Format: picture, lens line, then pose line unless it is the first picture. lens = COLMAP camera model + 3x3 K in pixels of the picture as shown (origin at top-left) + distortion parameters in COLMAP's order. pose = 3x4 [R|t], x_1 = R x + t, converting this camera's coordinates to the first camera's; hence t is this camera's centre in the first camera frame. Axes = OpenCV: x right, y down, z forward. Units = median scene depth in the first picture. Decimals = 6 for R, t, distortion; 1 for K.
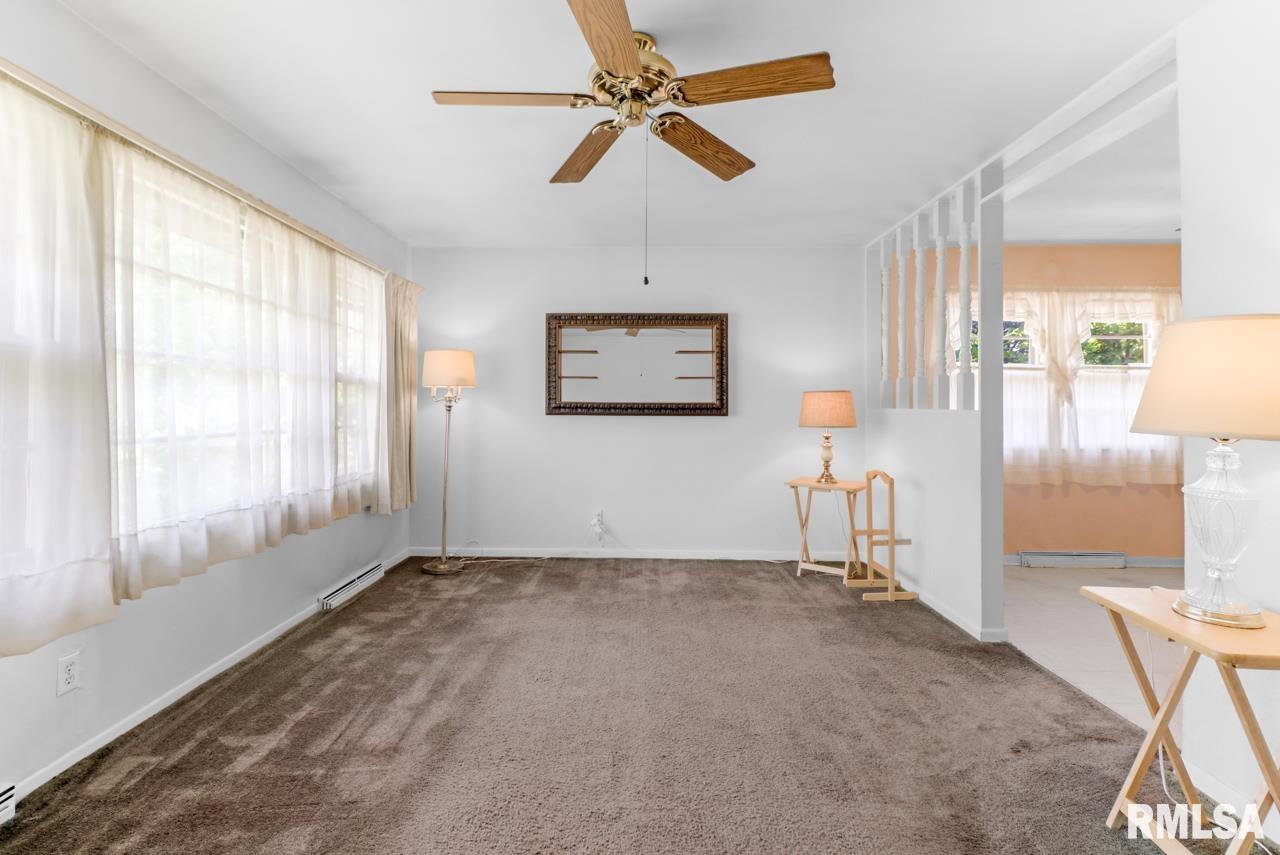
lens RADIAL K [[595.4, 0, 609.1], [0, 595.4, 402.4], [0, 0, 1]] dist [0.016874, -0.011611]
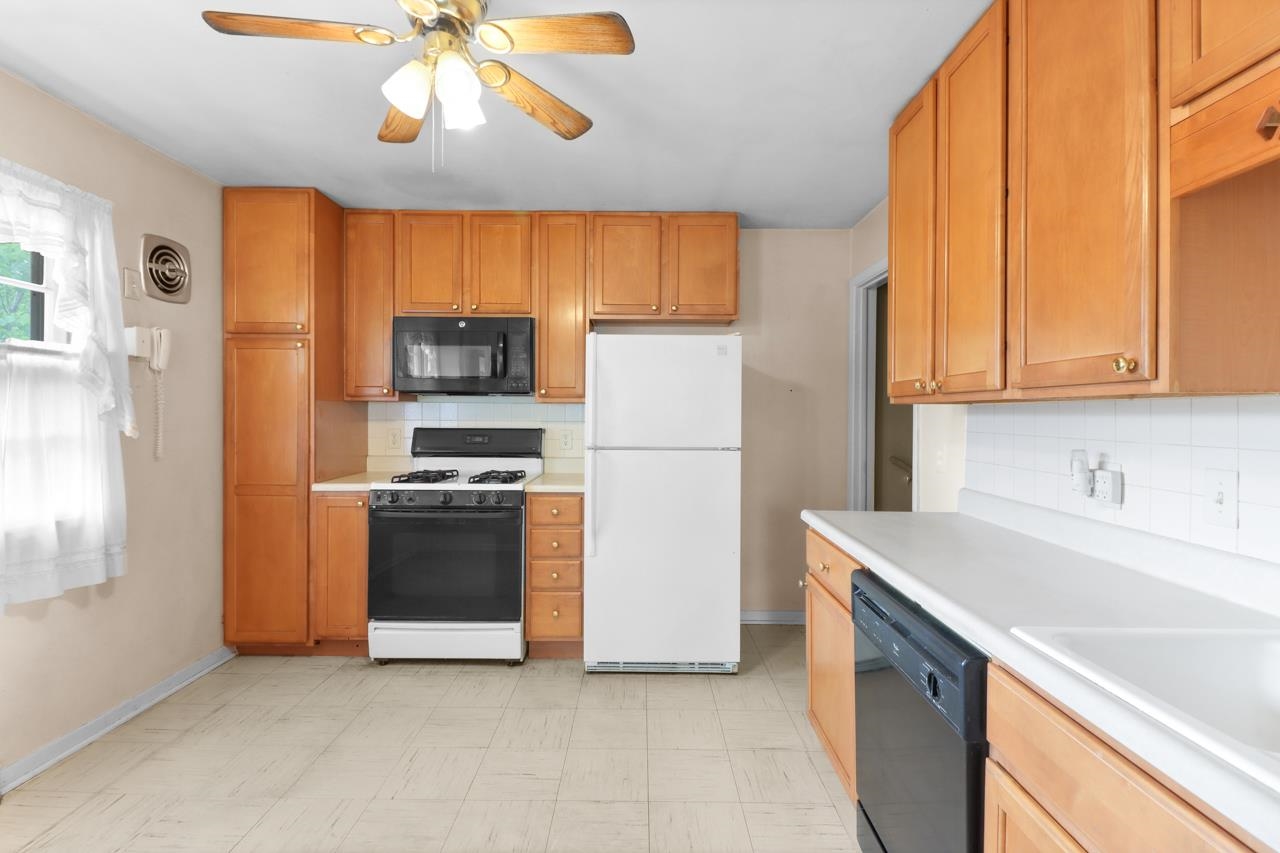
lens RADIAL K [[595.4, 0, 640.3], [0, 595.4, 416.4], [0, 0, 1]] dist [0.016874, -0.011611]
pose [[-0.023599, -0.010235, 0.999669, 0.496694], [-0.018345, 0.999784, 0.009803, -0.023174], [-0.999553, -0.018108, -0.023782, 0.652343]]
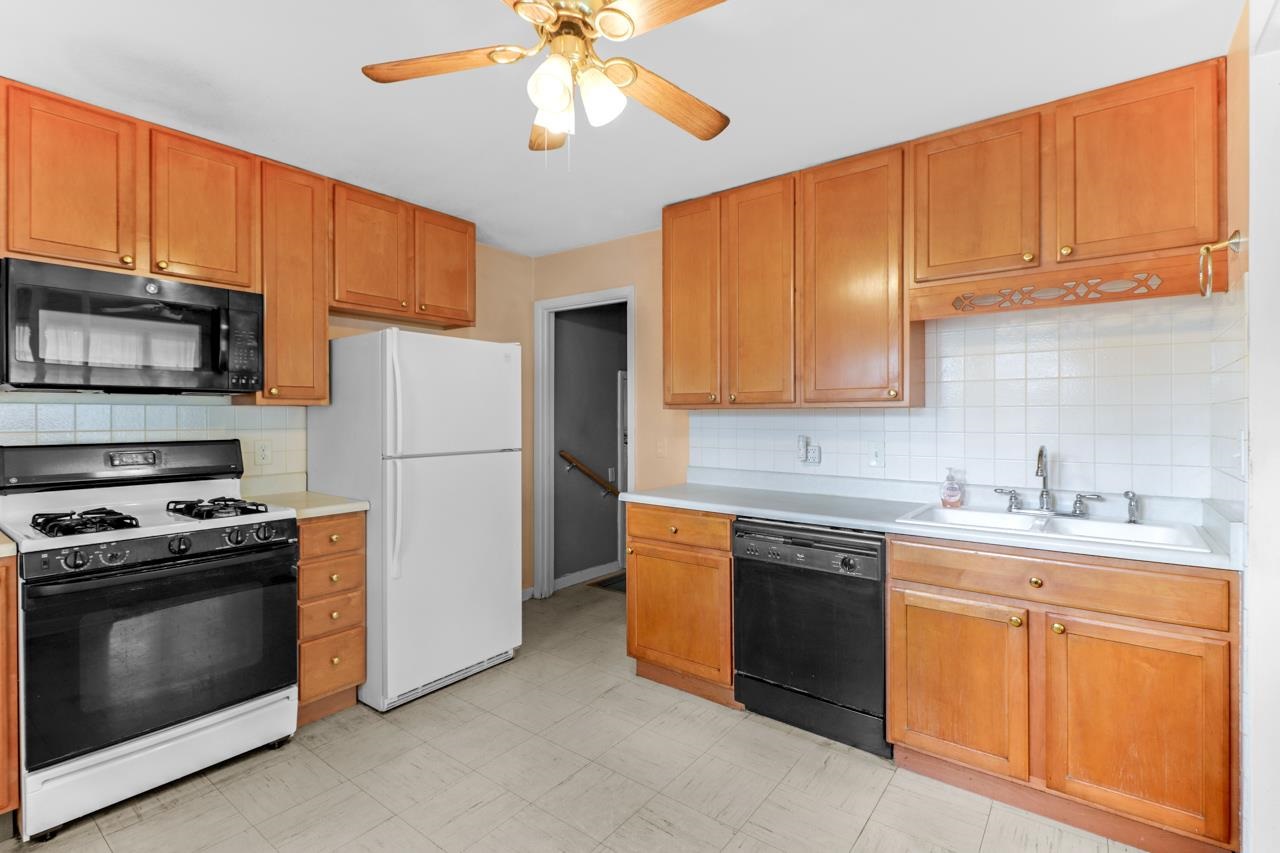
lens RADIAL K [[595.4, 0, 646.7], [0, 595.4, 417.7], [0, 0, 1]] dist [0.016874, -0.011611]
pose [[-0.811988, -0.006789, 0.583635, 0.633709], [-0.009175, 0.999957, -0.001133, -0.020948], [-0.583603, -0.006275, -0.812015, 1.091411]]
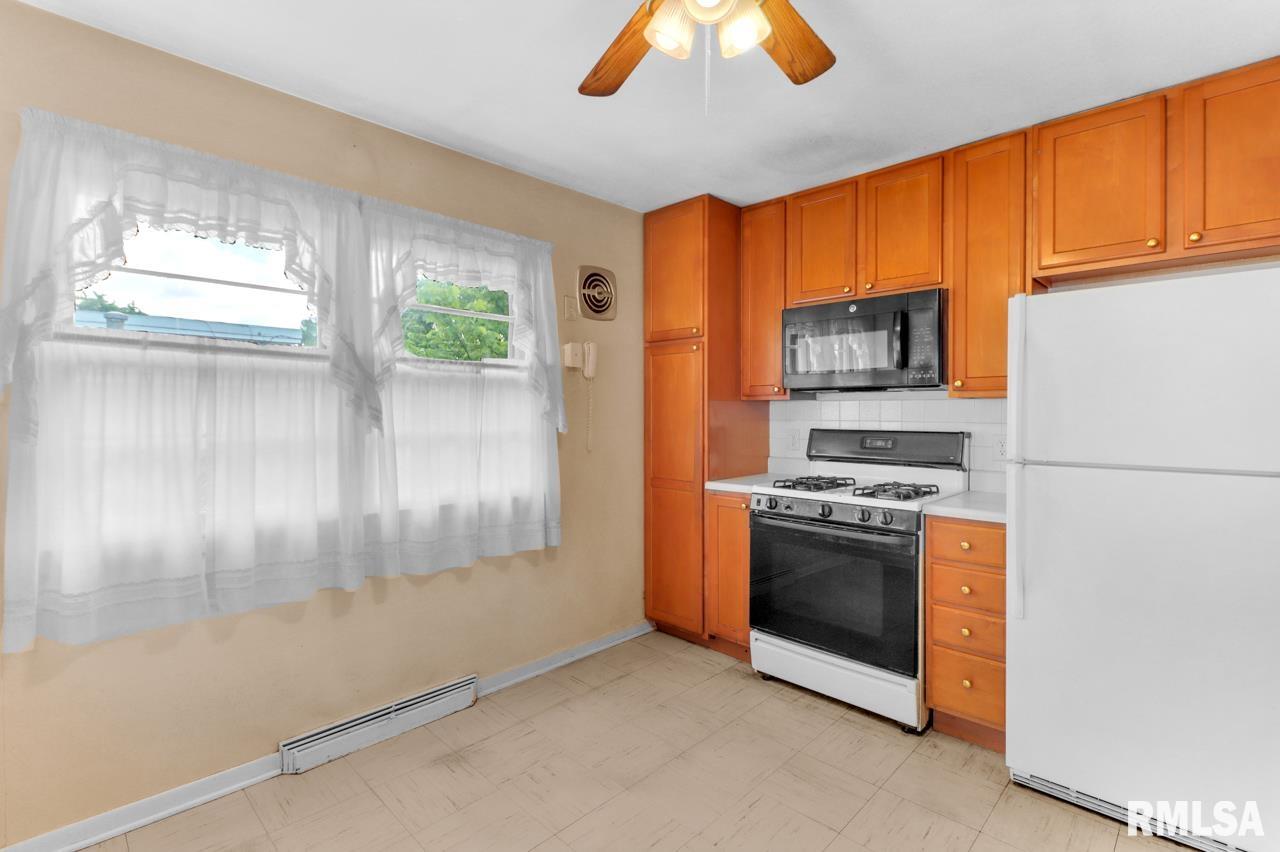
lens RADIAL K [[595.4, 0, 639.3], [0, 595.4, 415.4], [0, 0, 1]] dist [0.016874, -0.011611]
pose [[0.681777, -0.008784, 0.731507, 0.647970], [-0.005985, 0.999827, 0.017583, -0.022242], [-0.731535, -0.016366, 0.681607, 0.578229]]
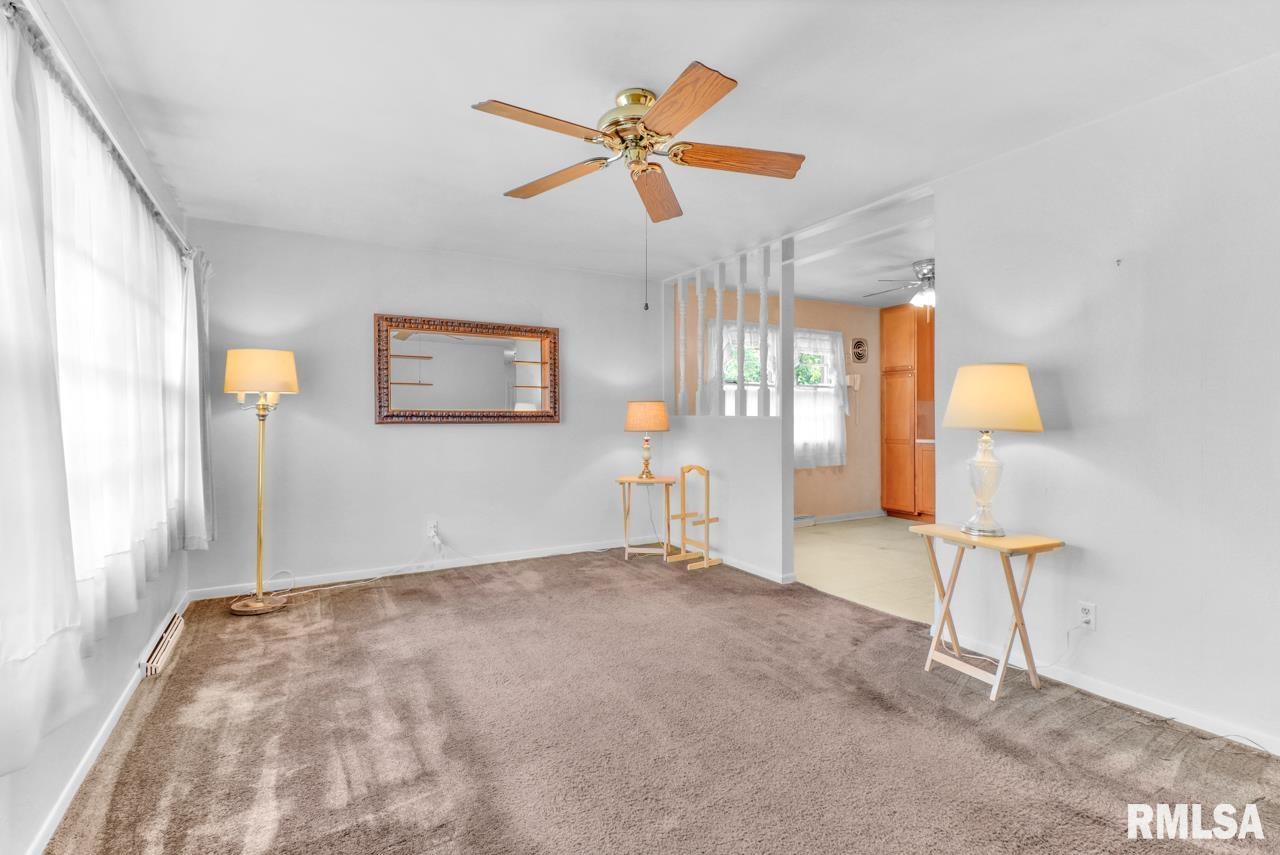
lens RADIAL K [[586.2, 0, 635.1], [0, 586.2, 417.7], [0, 0, 1]] dist [0.007856, -0.003933]
pose [[0.859495, -0.006810, 0.511099, -0.275334], [-0.000239, 0.999906, 0.013726, -0.001938], [-0.511145, -0.011919, 0.859412, 0.013947]]
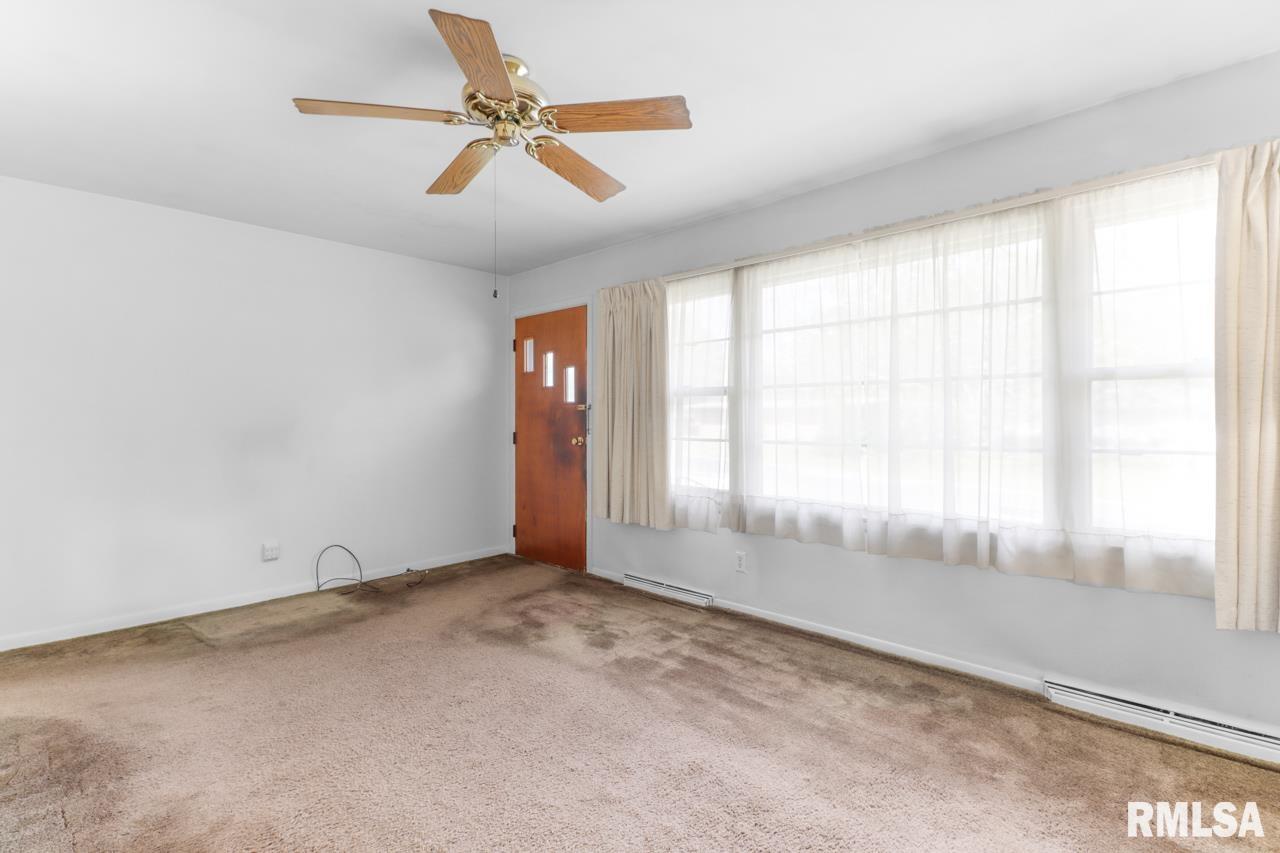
lens RADIAL K [[595.4, 0, 636.6], [0, 595.4, 413.2], [0, 0, 1]] dist [0.016874, -0.011611]
pose [[-0.677607, -0.010737, -0.735345, 0.362171], [0.007807, 0.999732, -0.021792, 0.012966], [0.735382, -0.020507, -0.677342, 1.016954]]
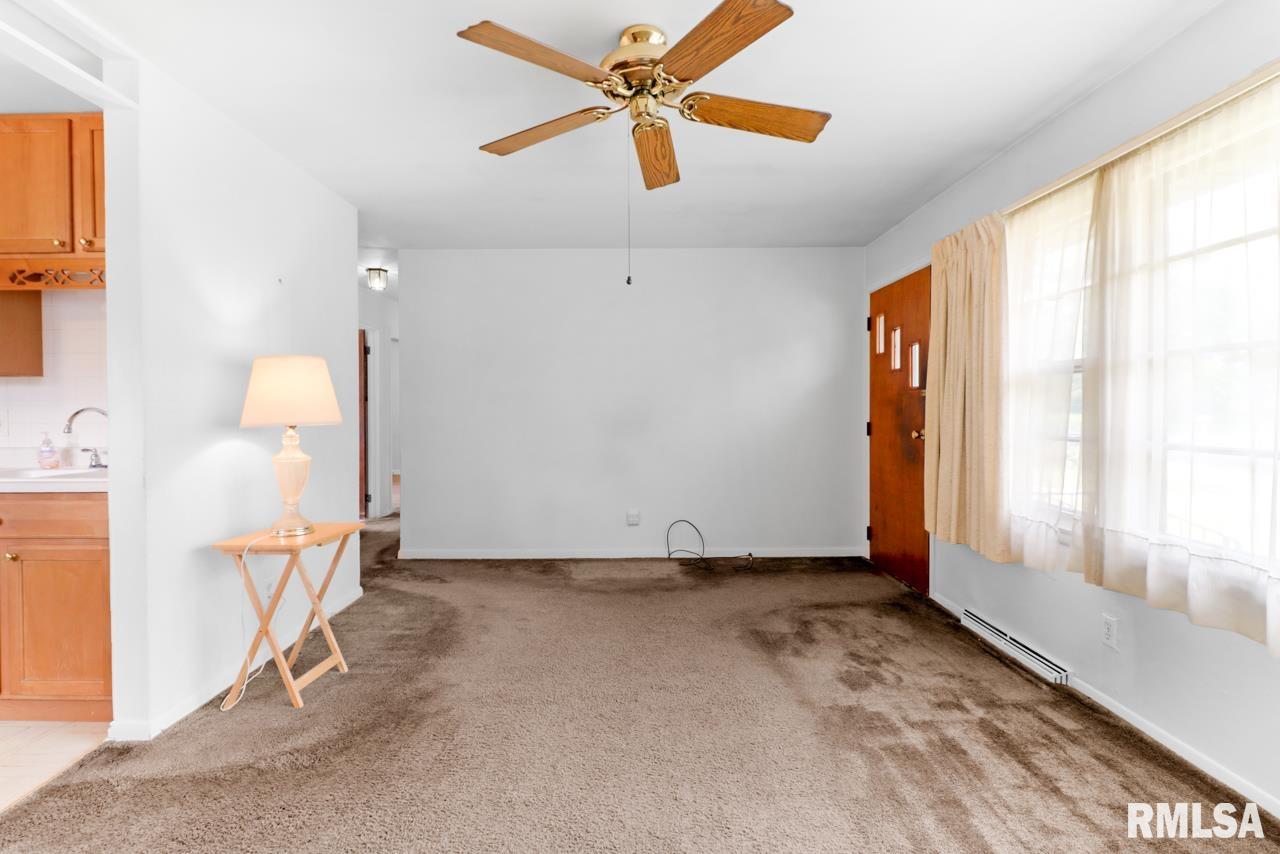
lens RADIAL K [[595.4, 0, 635.0], [0, 595.4, 417.5], [0, 0, 1]] dist [0.016874, -0.011611]
pose [[-0.999682, -0.000768, -0.025198, 0.045145], [-0.000859, 0.999993, 0.003582, 0.010813], [0.025195, 0.003603, -0.999676, 1.087193]]
